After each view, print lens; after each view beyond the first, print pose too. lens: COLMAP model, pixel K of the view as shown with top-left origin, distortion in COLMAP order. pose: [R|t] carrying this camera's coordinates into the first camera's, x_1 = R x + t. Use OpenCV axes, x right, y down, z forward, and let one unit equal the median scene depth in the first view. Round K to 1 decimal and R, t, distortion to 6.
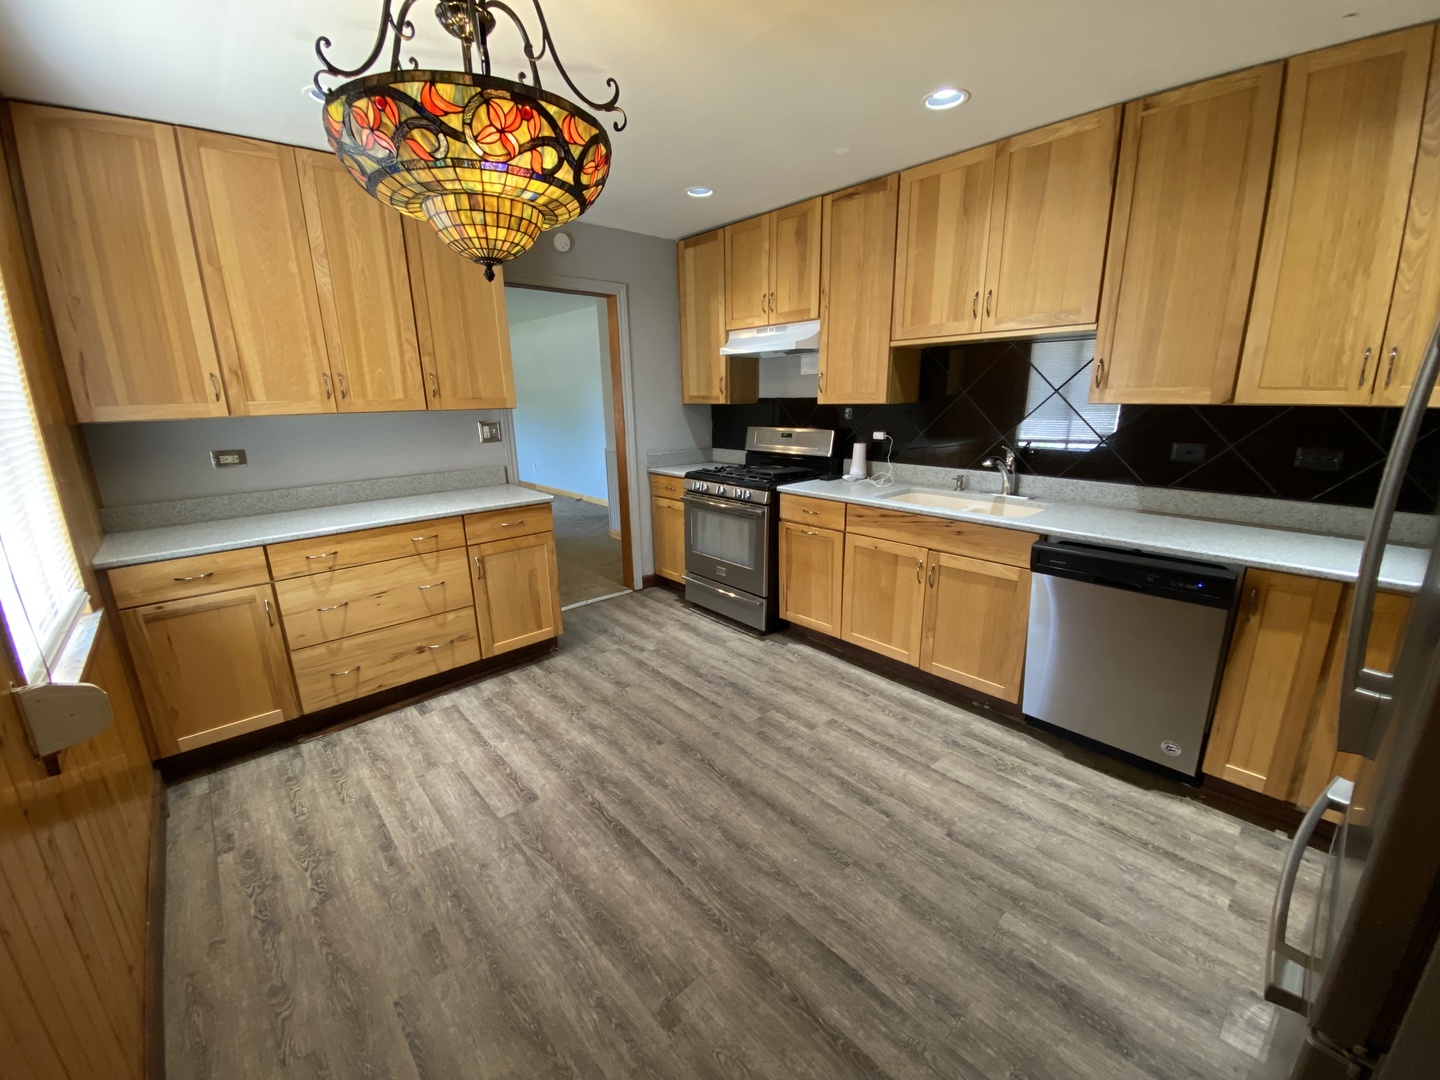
lens RADIAL K [[590.8, 0, 724.3], [0, 590.8, 547.2], [0, 0, 1]] dist [-0.019370, -0.004823]
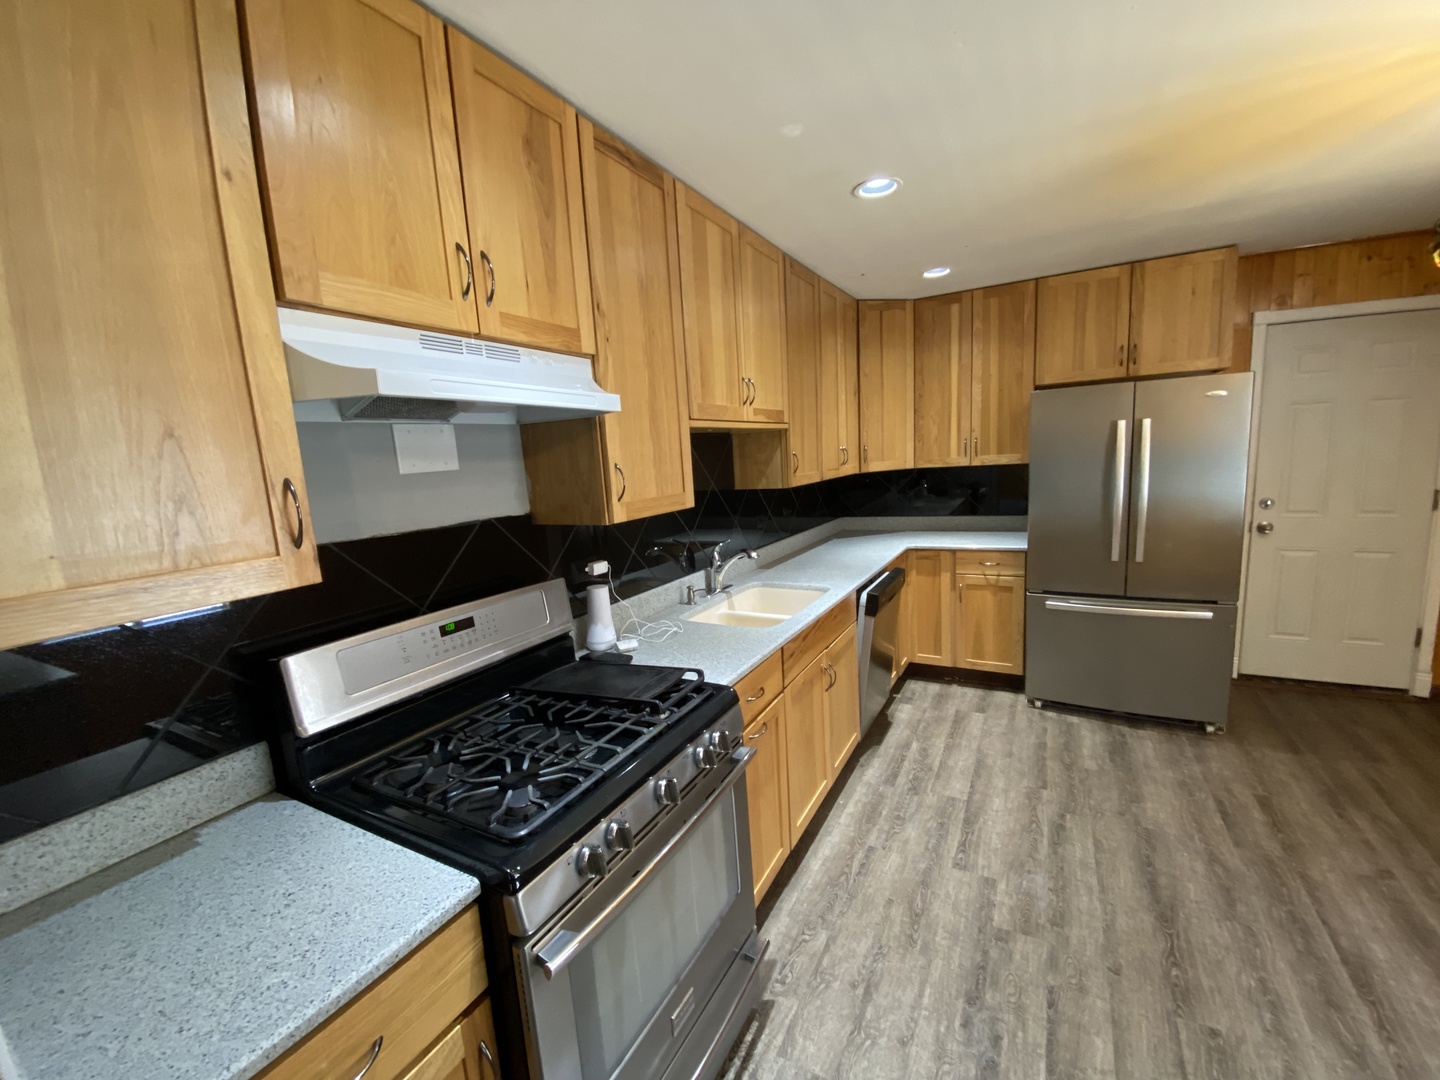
lens RADIAL K [[590.8, 0, 673.1], [0, 590.8, 540.3], [0, 0, 1]] dist [-0.019370, -0.004823]
pose [[-0.292437, -0.103984, 0.950615, -0.457074], [0.298813, 0.934358, 0.194129, -0.437169], [-0.908400, 0.340827, -0.242169, 1.508491]]
